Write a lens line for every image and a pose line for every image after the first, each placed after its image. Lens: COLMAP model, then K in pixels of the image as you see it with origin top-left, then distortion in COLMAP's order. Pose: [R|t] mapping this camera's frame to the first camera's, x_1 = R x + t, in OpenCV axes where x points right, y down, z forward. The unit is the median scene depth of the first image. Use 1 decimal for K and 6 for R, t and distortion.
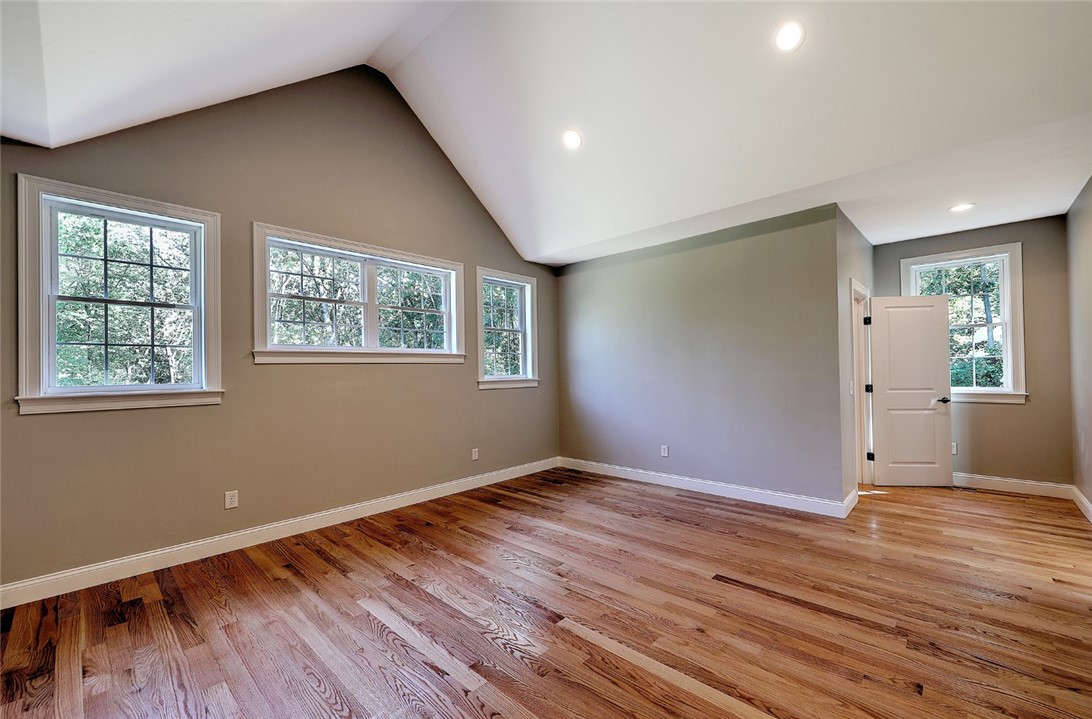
lens RADIAL K [[436.7, 0, 543.4], [0, 436.7, 365.3], [0, 0, 1]] dist [-0.000646, -0.000087]
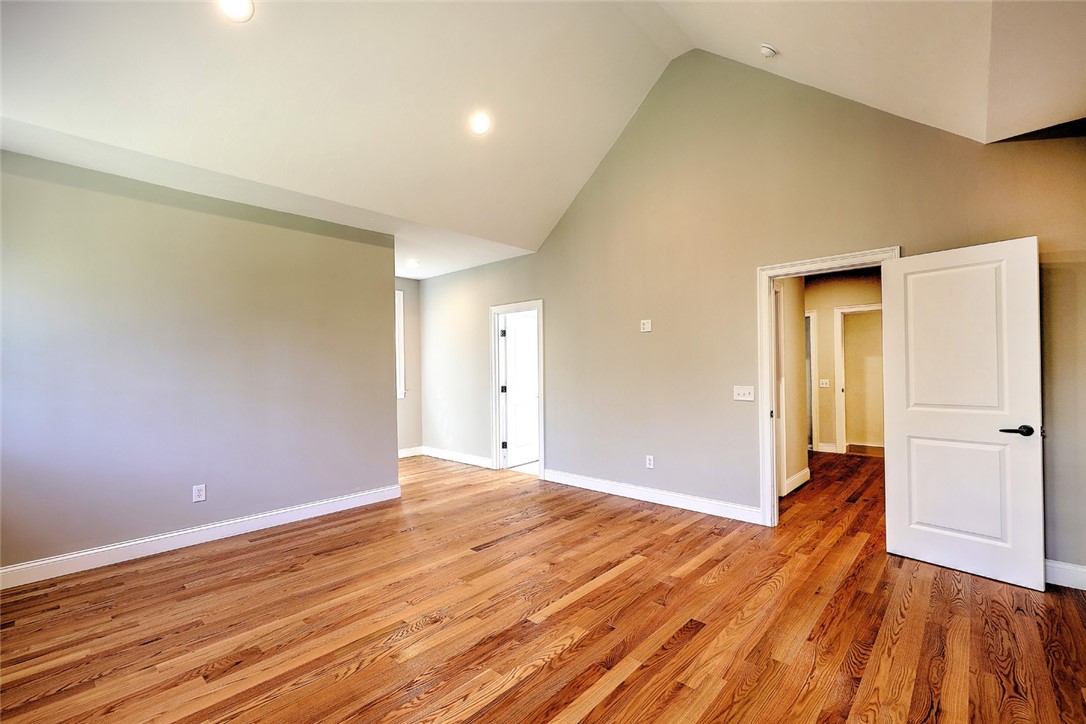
lens RADIAL K [[490.8, 0, 540.7], [0, 490.8, 364.1], [0, 0, 1]] dist [0.001949, -0.000295]
pose [[-0.025317, 0.026530, 0.999327, -0.692487], [0.003058, 0.999645, -0.026461, 0.017763], [-0.999675, 0.002386, -0.025389, 0.635728]]
